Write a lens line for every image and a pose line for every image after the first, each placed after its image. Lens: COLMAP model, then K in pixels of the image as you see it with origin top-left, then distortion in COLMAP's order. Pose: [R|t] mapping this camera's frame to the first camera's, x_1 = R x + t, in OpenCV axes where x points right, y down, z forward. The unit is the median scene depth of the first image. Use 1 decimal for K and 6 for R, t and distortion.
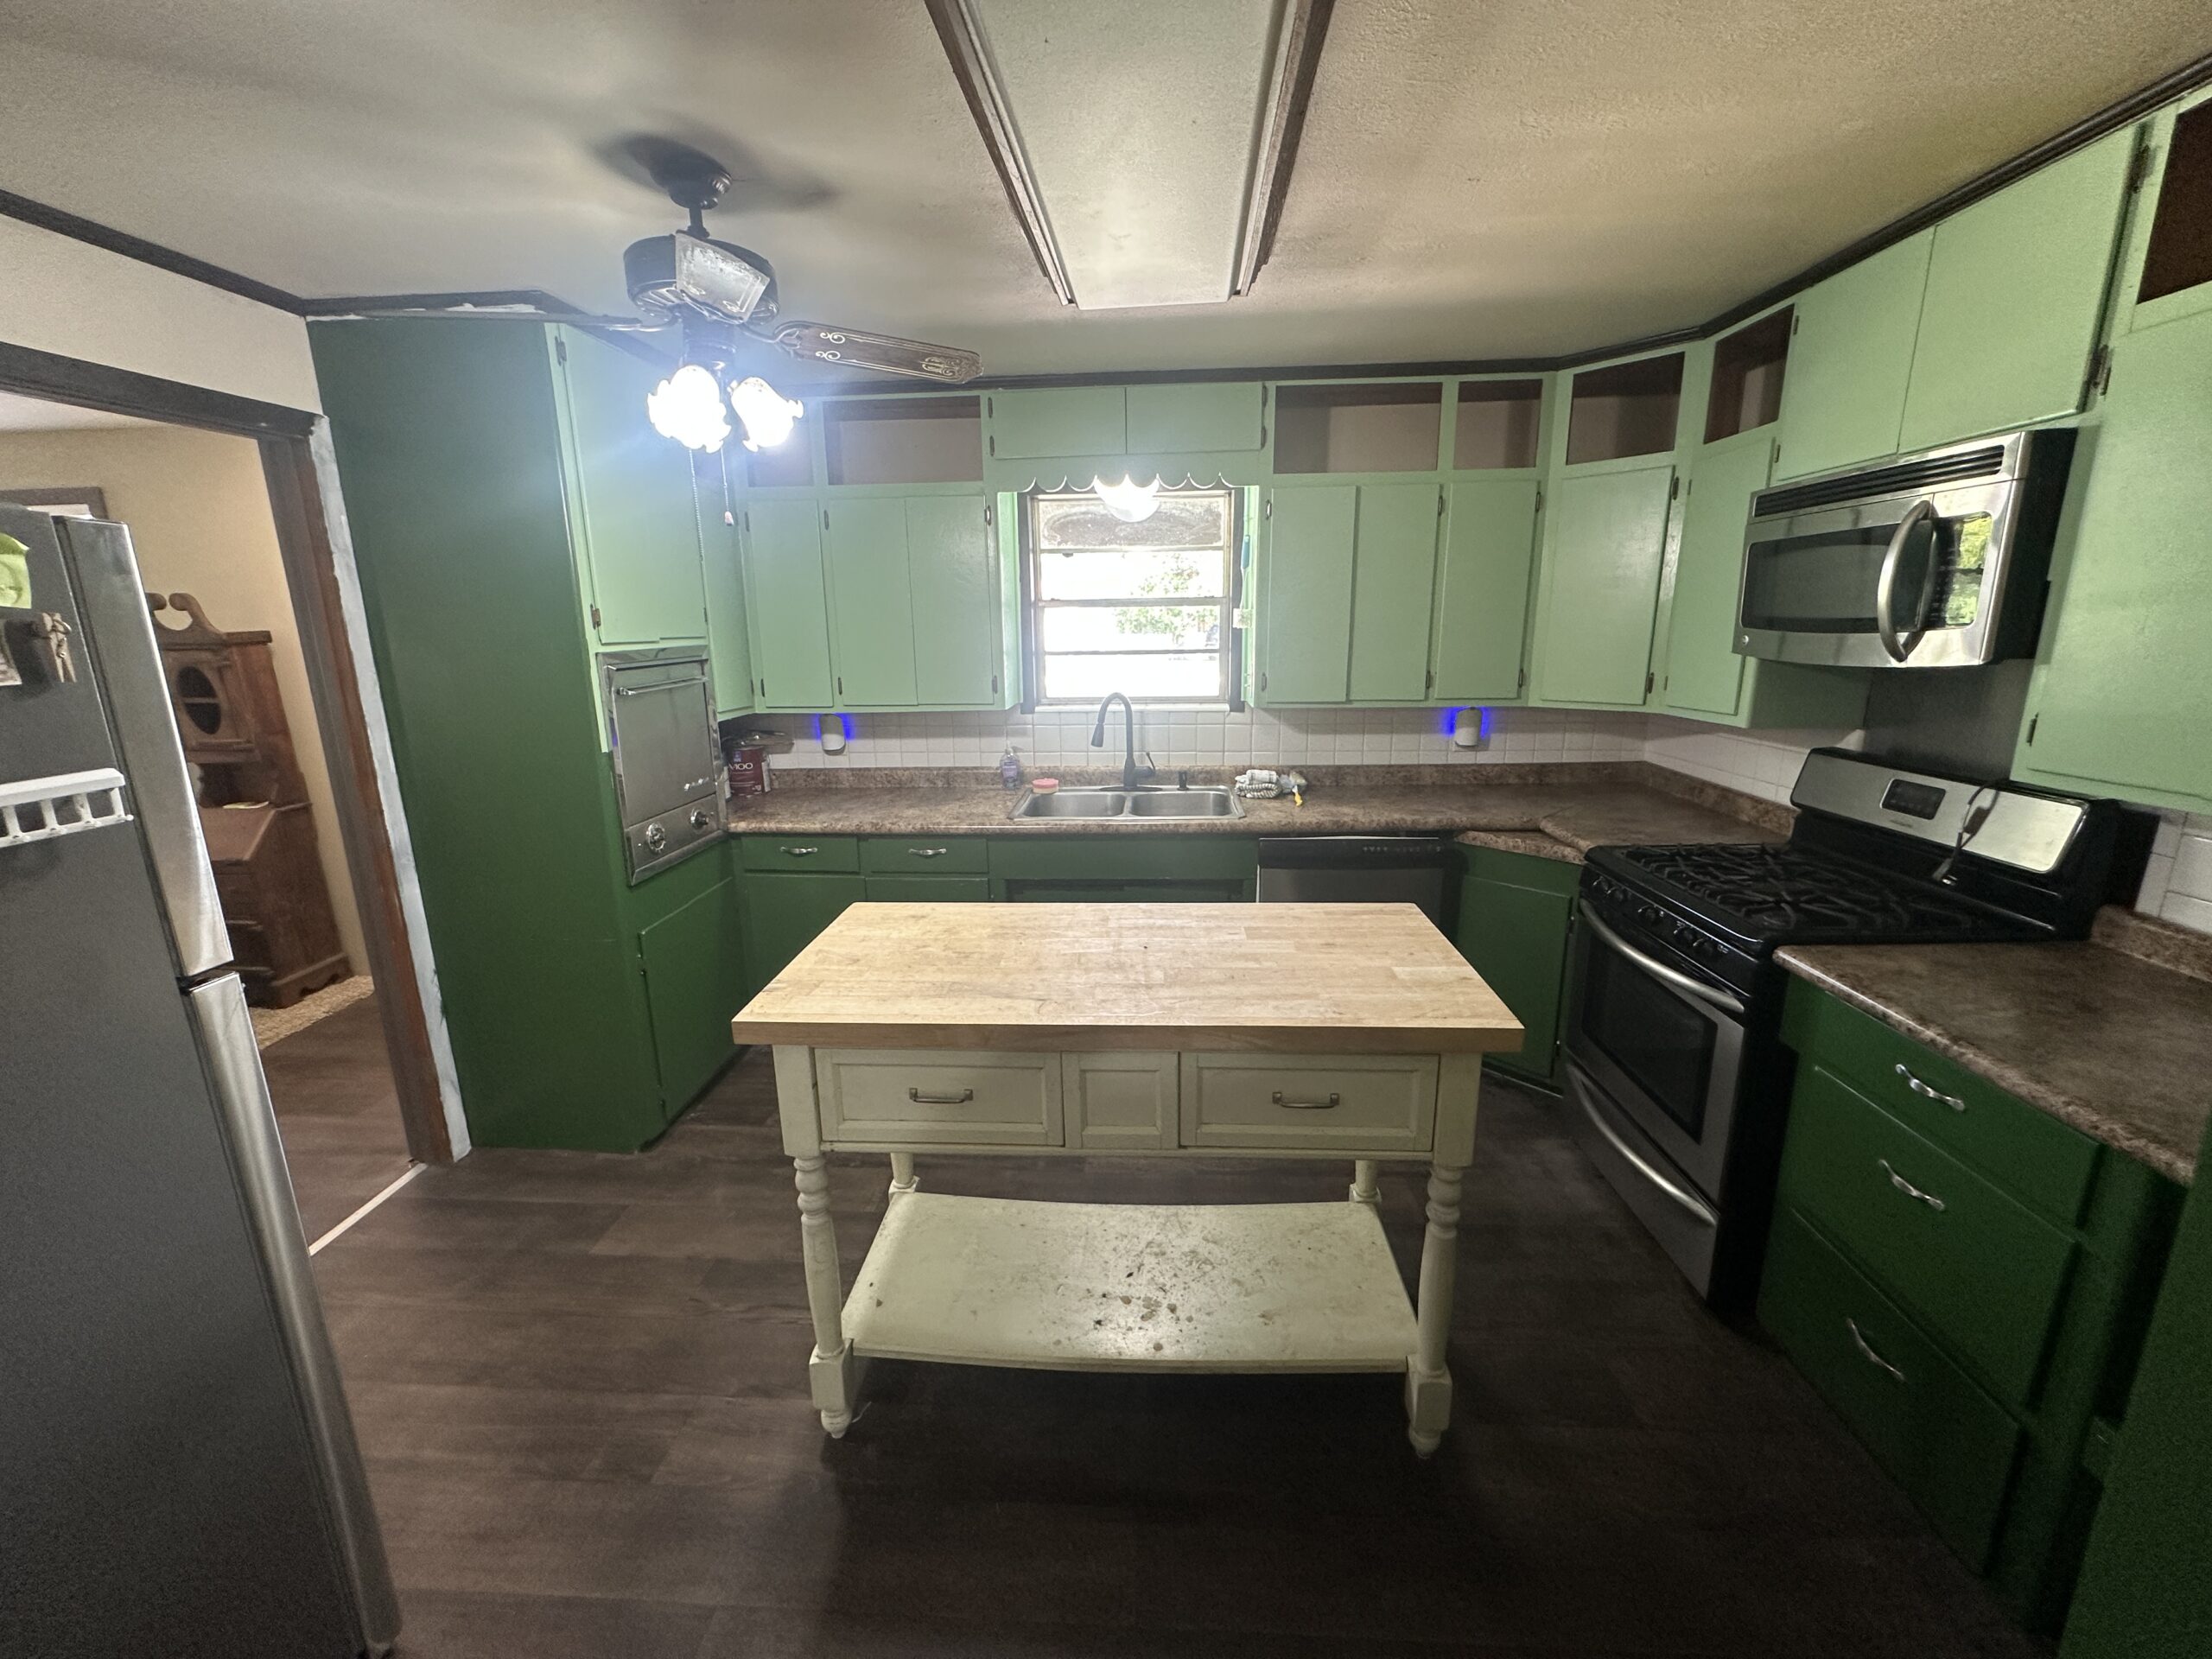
lens RADIAL K [[889.8, 0, 1102.6], [0, 889.8, 829.7], [0, 0, 1]] dist [-0.003346, 0.001726]
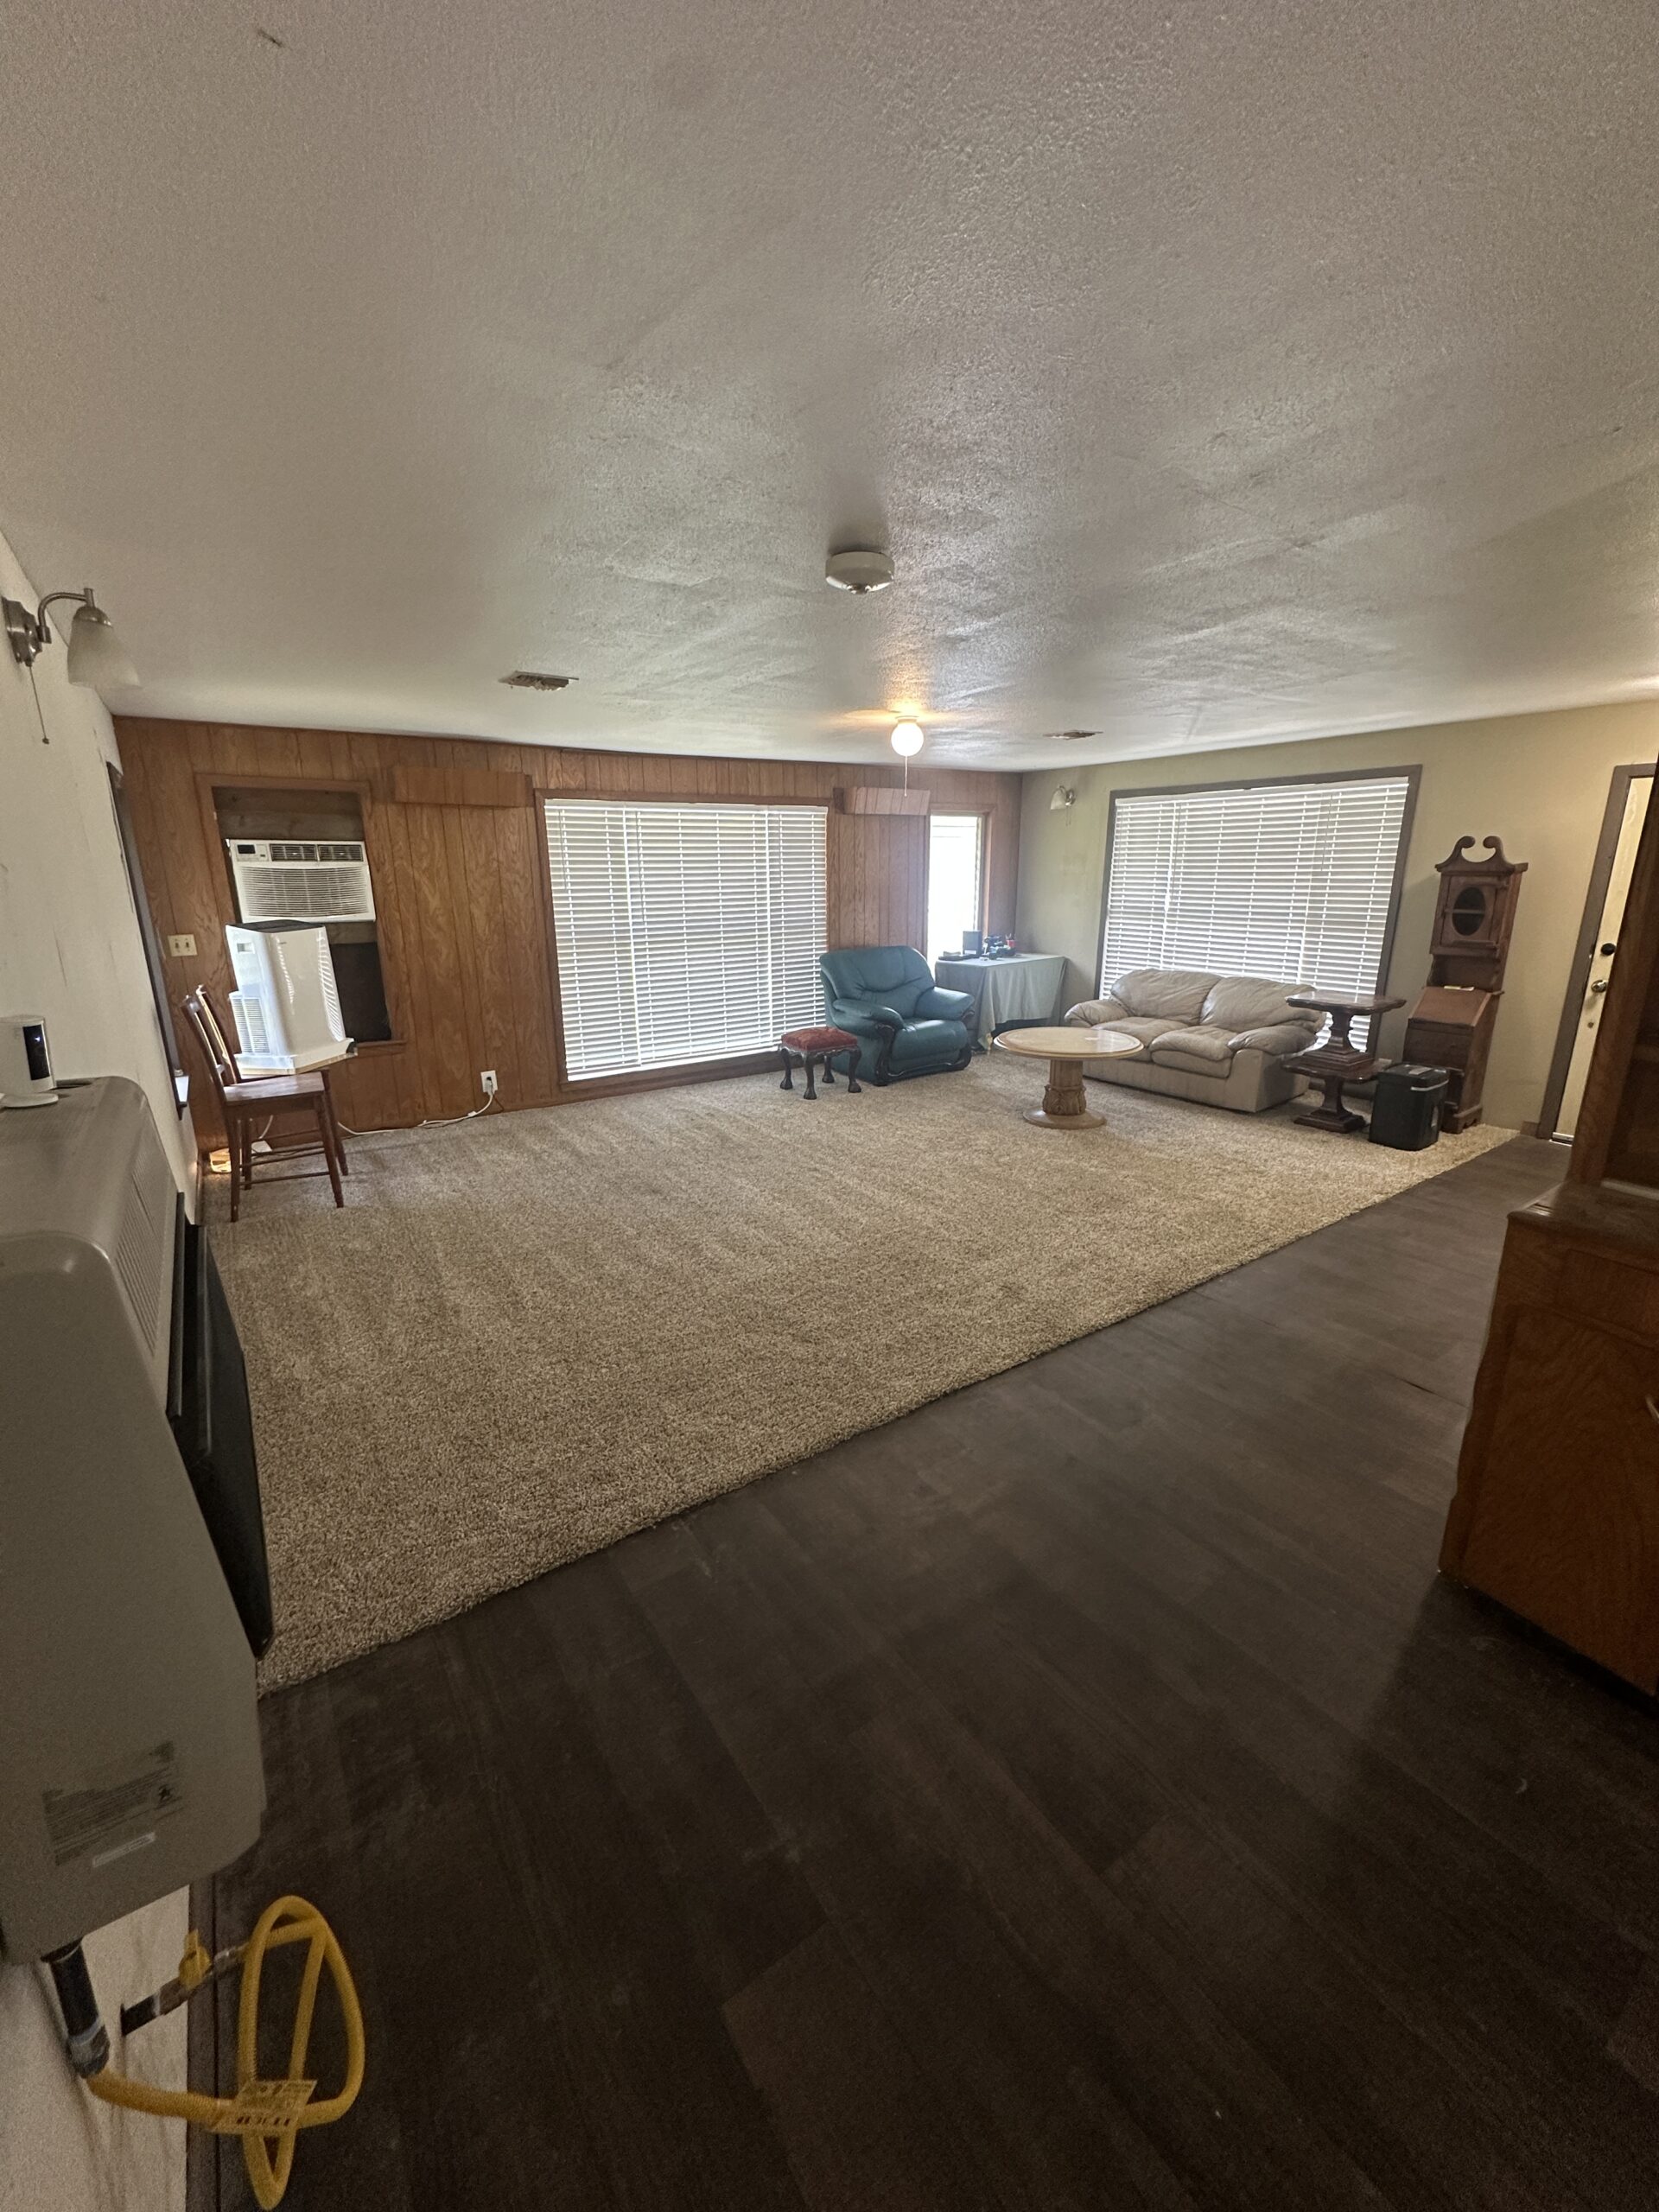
lens RADIAL K [[889.8, 0, 827.5], [0, 889.8, 1104.7], [0, 0, 1]] dist [-0.003346, 0.001726]
pose [[0.618858, 0.215650, -0.755321, -0.710388], [-0.179180, 0.974981, 0.131557, 0.219435], [0.764794, 0.053923, 0.642015, -0.978226]]
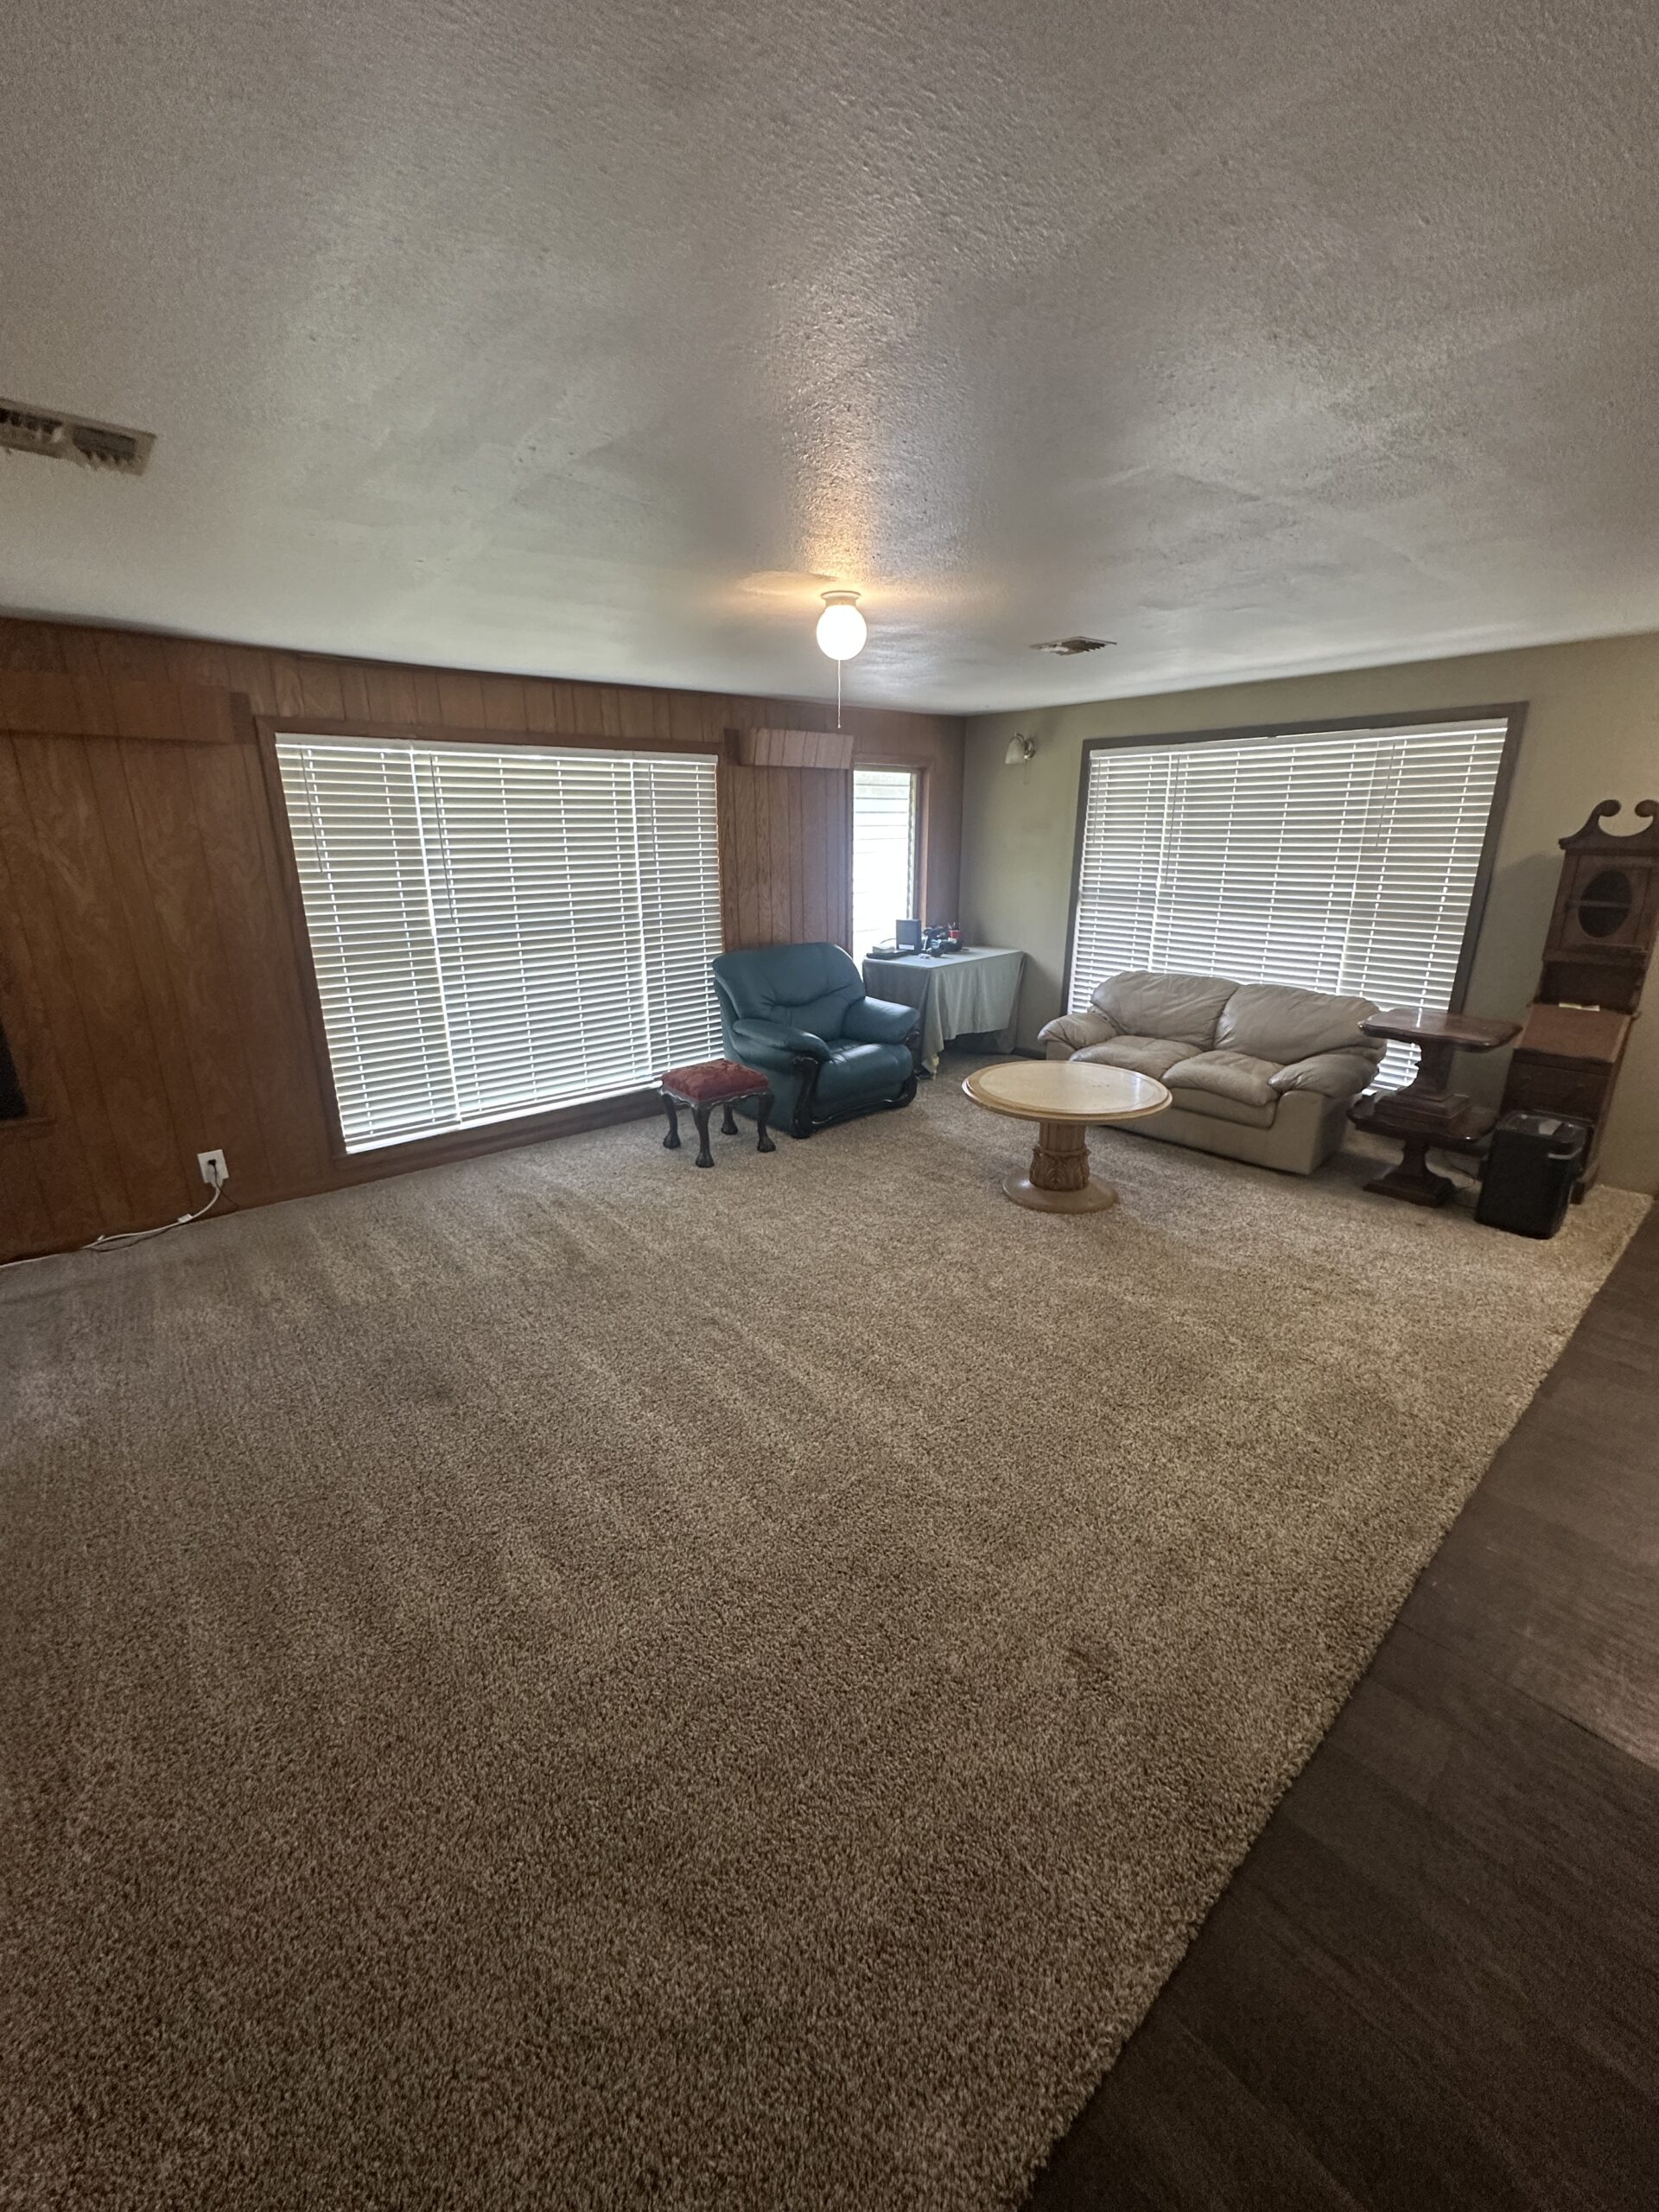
lens RADIAL K [[889.8, 0, 828.3], [0, 889.8, 1103.3], [0, 0, 1]] dist [-0.003346, 0.001726]
pose [[0.703209, 0.221842, -0.675487, -1.266157], [-0.167116, 0.975031, 0.146244, 0.116902], [0.691064, 0.010044, 0.722724, -0.542142]]
